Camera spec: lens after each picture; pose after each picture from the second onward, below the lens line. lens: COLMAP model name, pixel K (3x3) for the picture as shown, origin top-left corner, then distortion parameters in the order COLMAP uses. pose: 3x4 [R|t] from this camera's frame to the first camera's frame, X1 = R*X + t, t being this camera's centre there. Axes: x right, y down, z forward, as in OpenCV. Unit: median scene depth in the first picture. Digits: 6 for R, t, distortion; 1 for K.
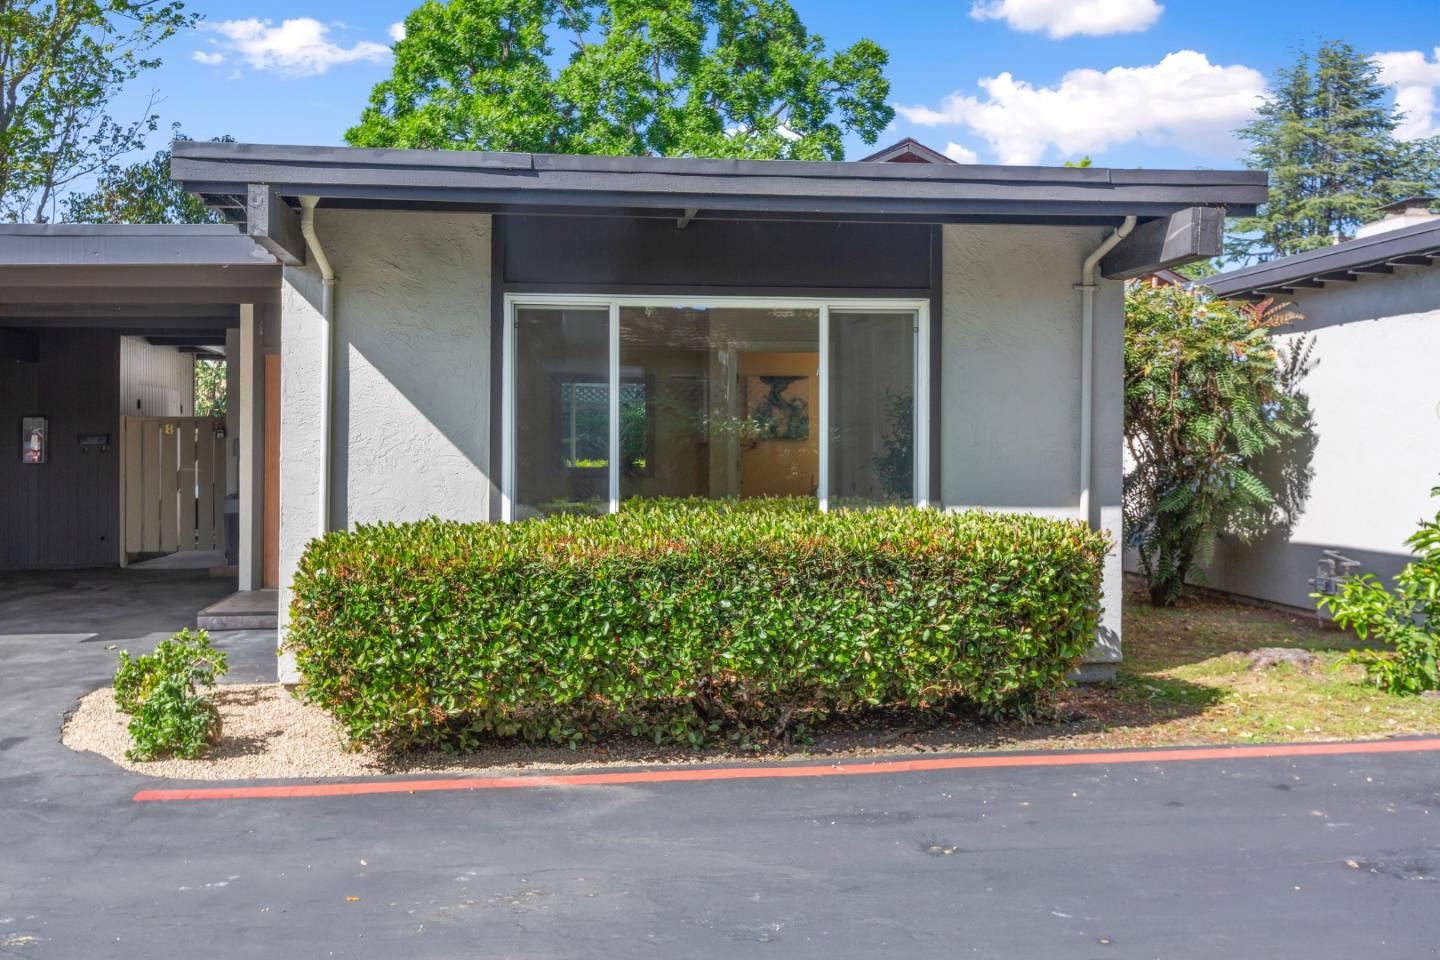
lens RADIAL K [[1300.0, 0, 720.0], [0, 1300.0, 480.0], [0, 0, 1]] dist [-0.012557, -0.013761]
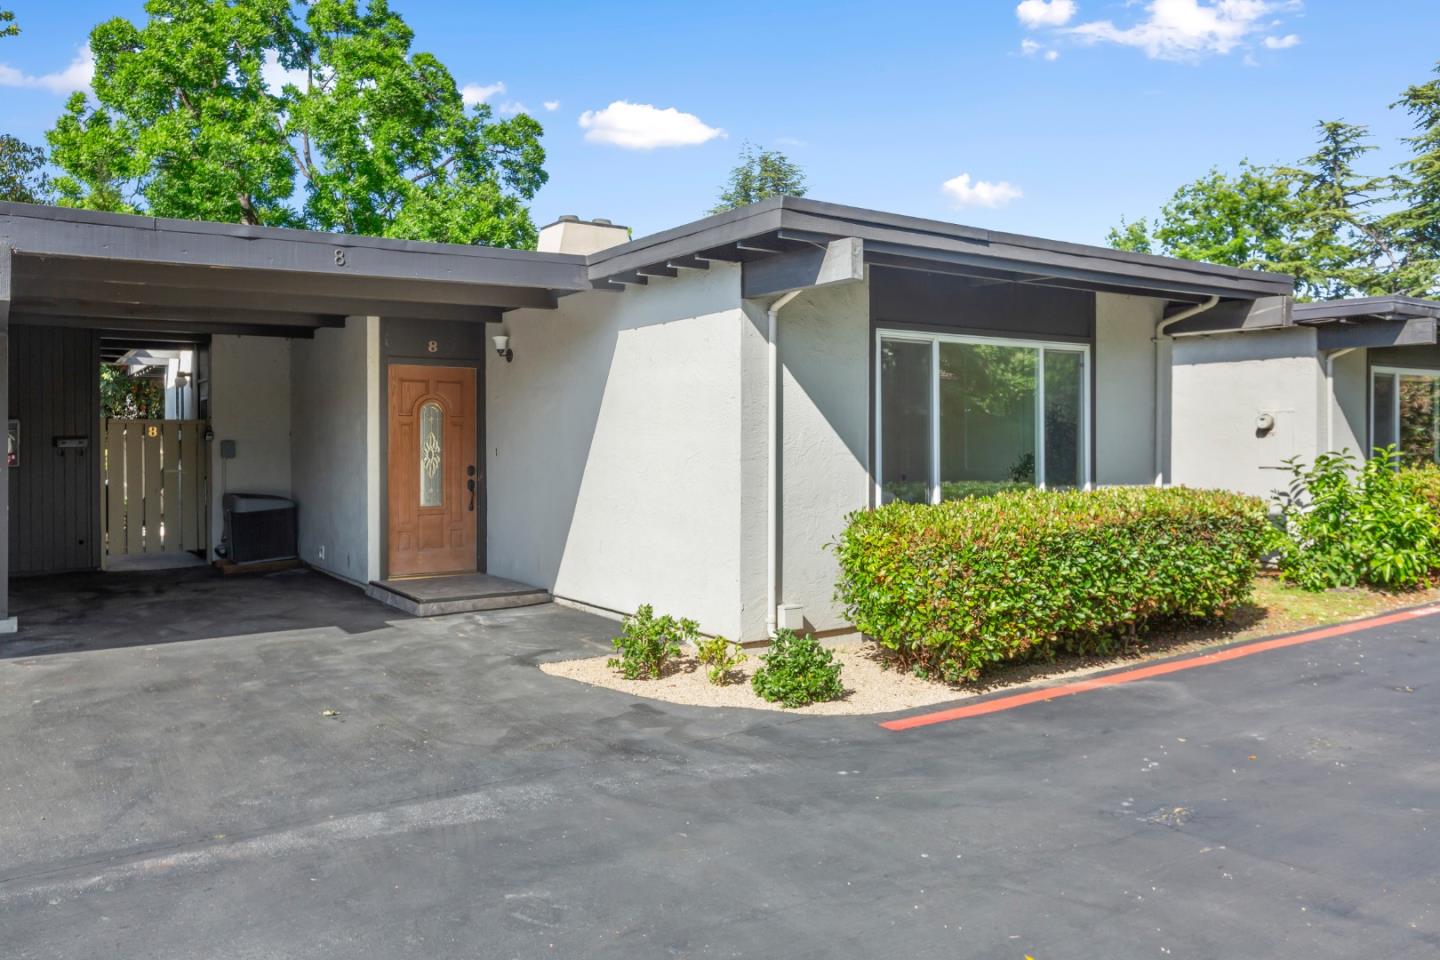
lens RADIAL K [[1059.6, 0, 720.0], [0, 1059.6, 480.0], [0, 0, 1]] dist [-0.000486, 0.002955]
pose [[0.894773, -0.017971, 0.446160, -0.748407], [0.015691, 0.999838, 0.008804, -0.003628], [-0.446246, -0.000877, 0.894910, 0.115338]]
